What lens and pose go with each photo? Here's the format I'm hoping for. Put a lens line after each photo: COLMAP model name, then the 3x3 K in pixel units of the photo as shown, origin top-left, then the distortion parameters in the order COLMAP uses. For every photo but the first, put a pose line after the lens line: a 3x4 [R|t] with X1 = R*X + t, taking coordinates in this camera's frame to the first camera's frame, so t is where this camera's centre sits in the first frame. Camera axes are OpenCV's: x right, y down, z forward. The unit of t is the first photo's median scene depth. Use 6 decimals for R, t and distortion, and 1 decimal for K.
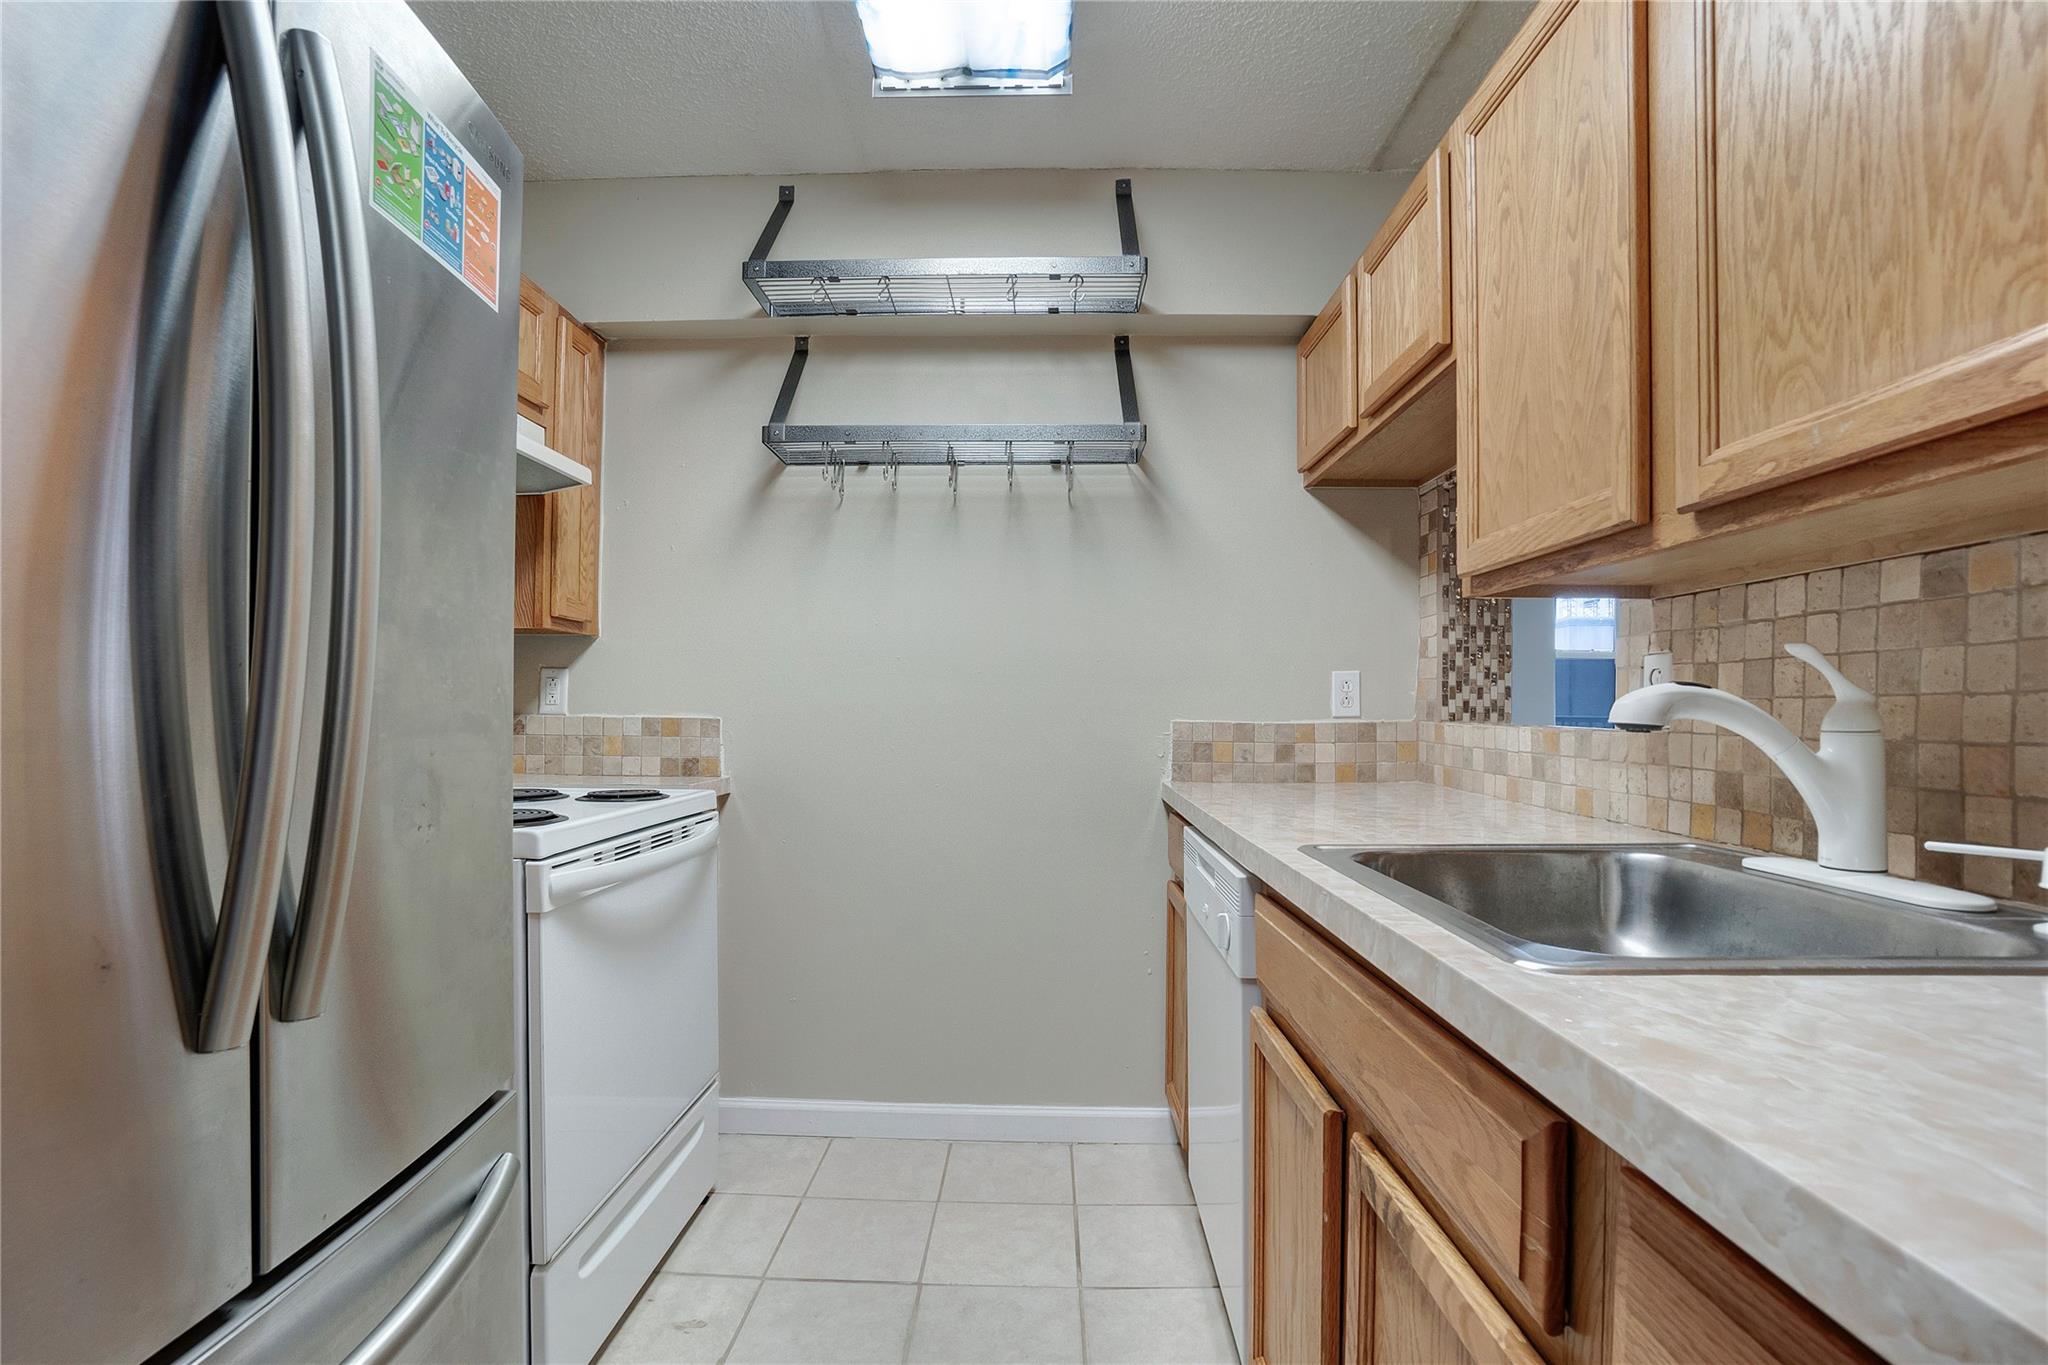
lens RADIAL K [[895.5, 0, 1025.6], [0, 895.5, 683.7], [0, 0, 1]] dist [-0.053647, 0.015668]
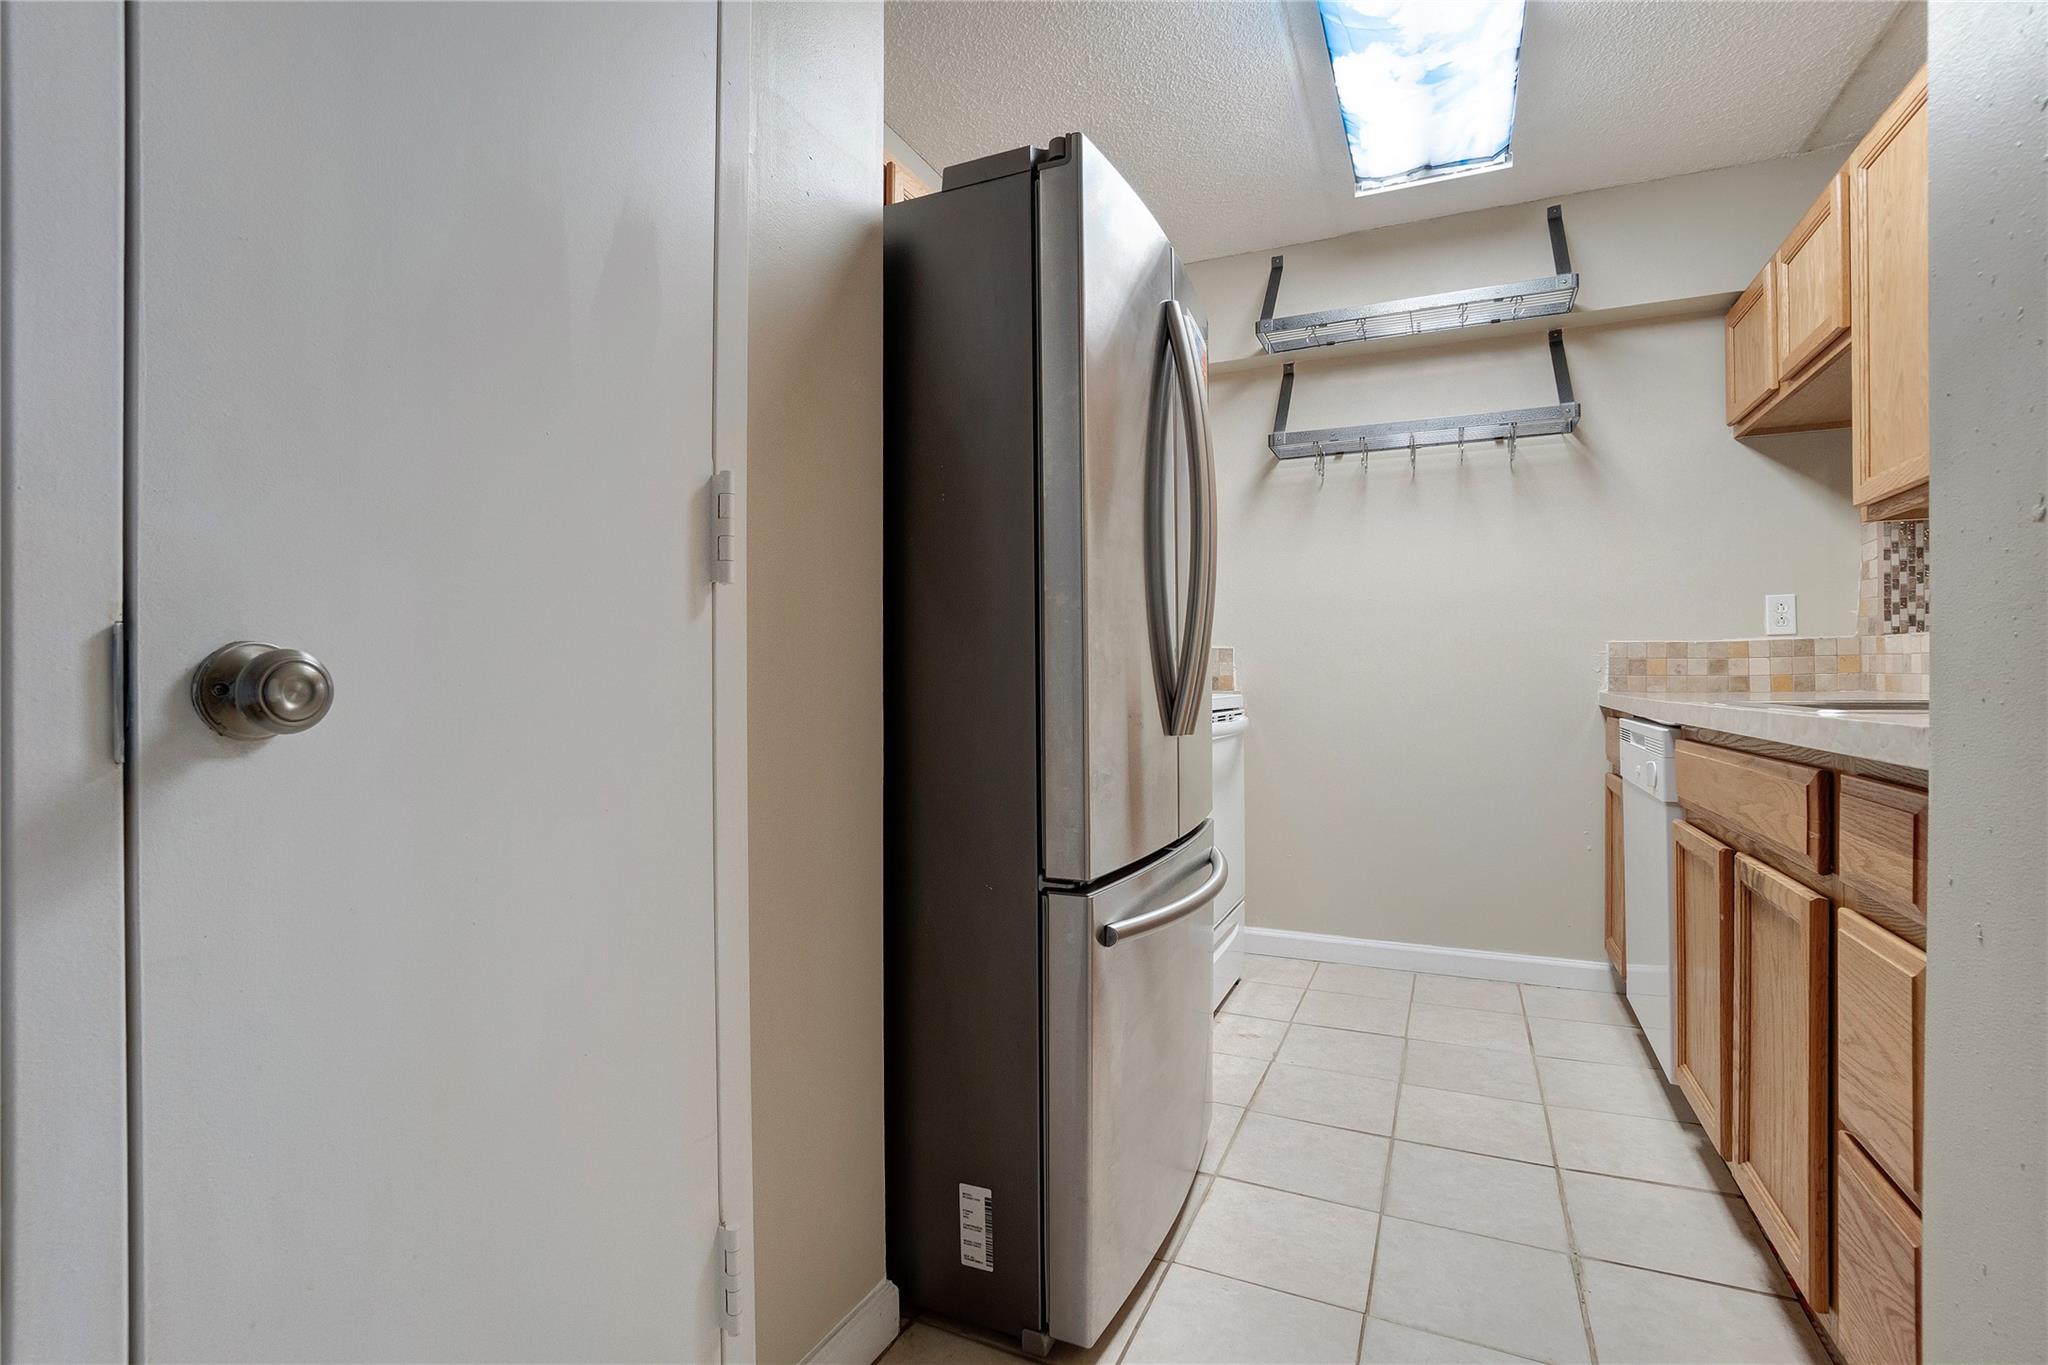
lens RADIAL K [[937.8, 0, 1013.4], [0, 937.8, 667.2], [0, 0, 1]] dist [-0.060511, 0.025534]
pose [[0.915962, -0.013417, -0.401040, -0.080575], [0.017046, 0.999840, 0.005482, 0.058995], [0.400903, -0.011857, 0.916044, -0.493831]]
